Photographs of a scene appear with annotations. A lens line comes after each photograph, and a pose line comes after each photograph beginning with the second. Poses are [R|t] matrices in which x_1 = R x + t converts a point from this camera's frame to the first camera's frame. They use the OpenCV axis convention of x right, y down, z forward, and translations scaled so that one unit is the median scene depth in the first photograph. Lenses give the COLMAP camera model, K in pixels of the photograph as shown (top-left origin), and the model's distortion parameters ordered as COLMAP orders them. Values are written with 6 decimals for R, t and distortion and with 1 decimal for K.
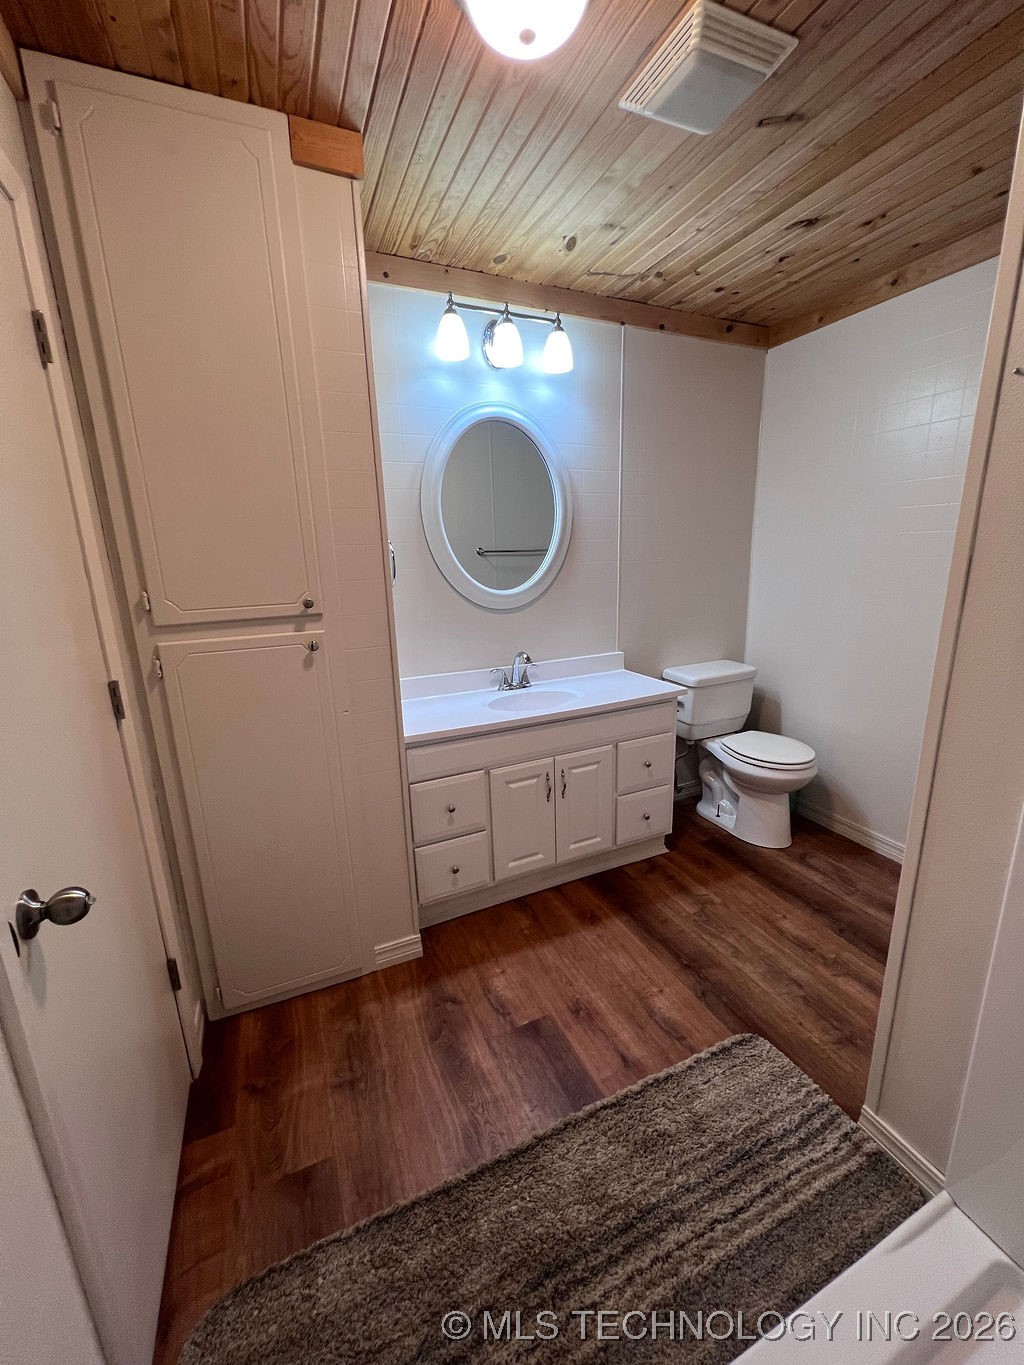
lens RADIAL K [[550.9, 0, 517.5], [0, 550.9, 683.7], [0, 0, 1]] dist [-0.002499, 0.001107]
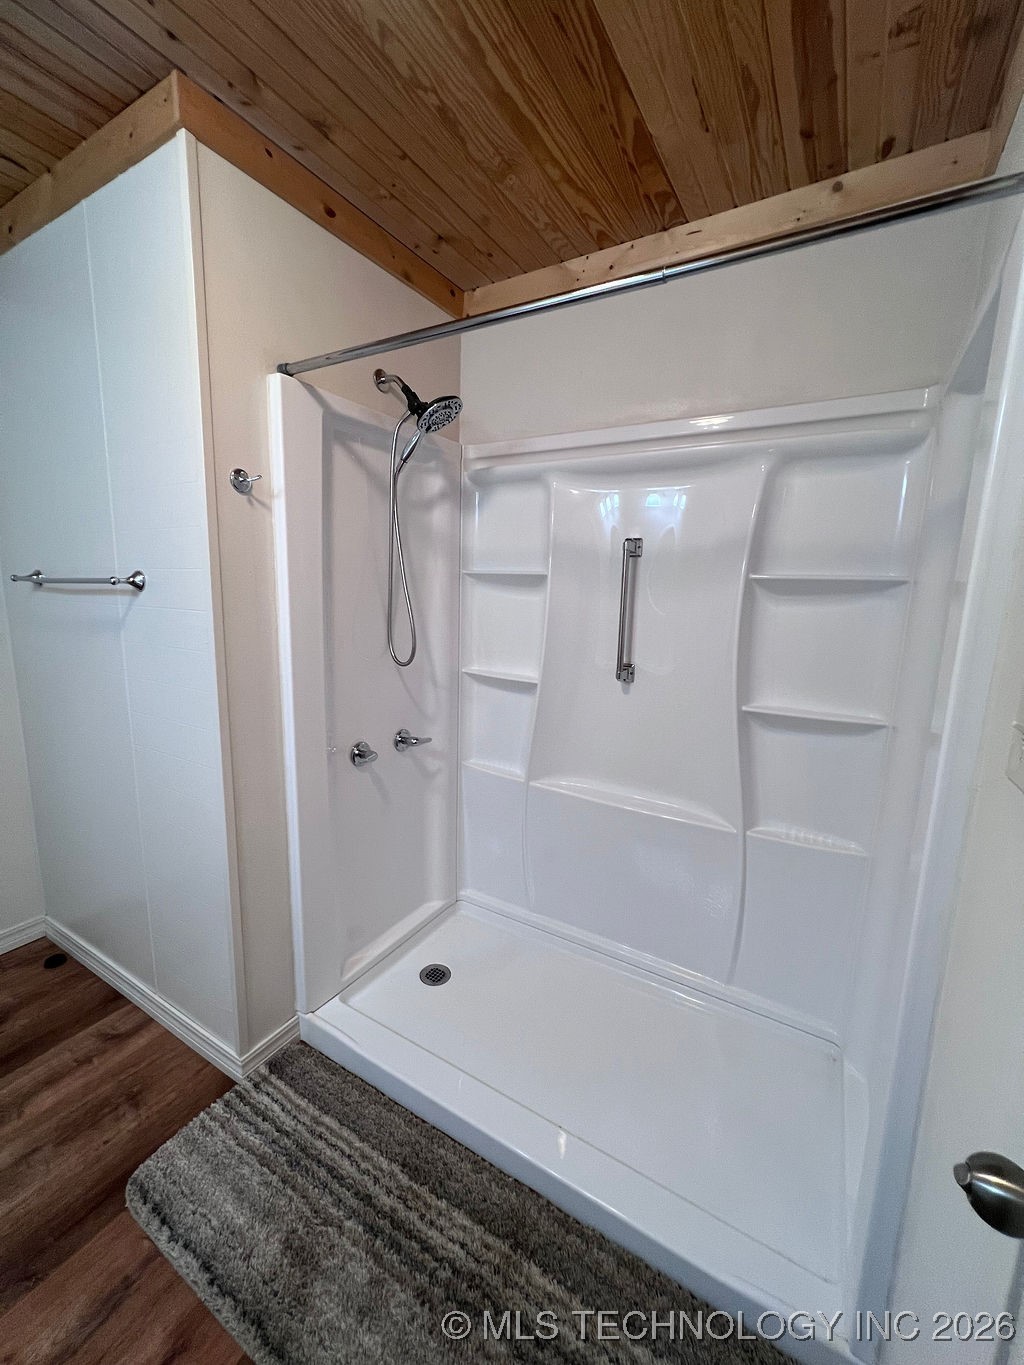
lens RADIAL K [[550.9, 0, 512.0], [0, 550.9, 683.9], [0, 0, 1]] dist [-0.002499, 0.001107]
pose [[-0.567672, -0.139144, 0.811411, -0.440925], [0.191913, 0.936092, 0.294789, -0.174161], [-0.800574, 0.323063, -0.504690, 0.728069]]
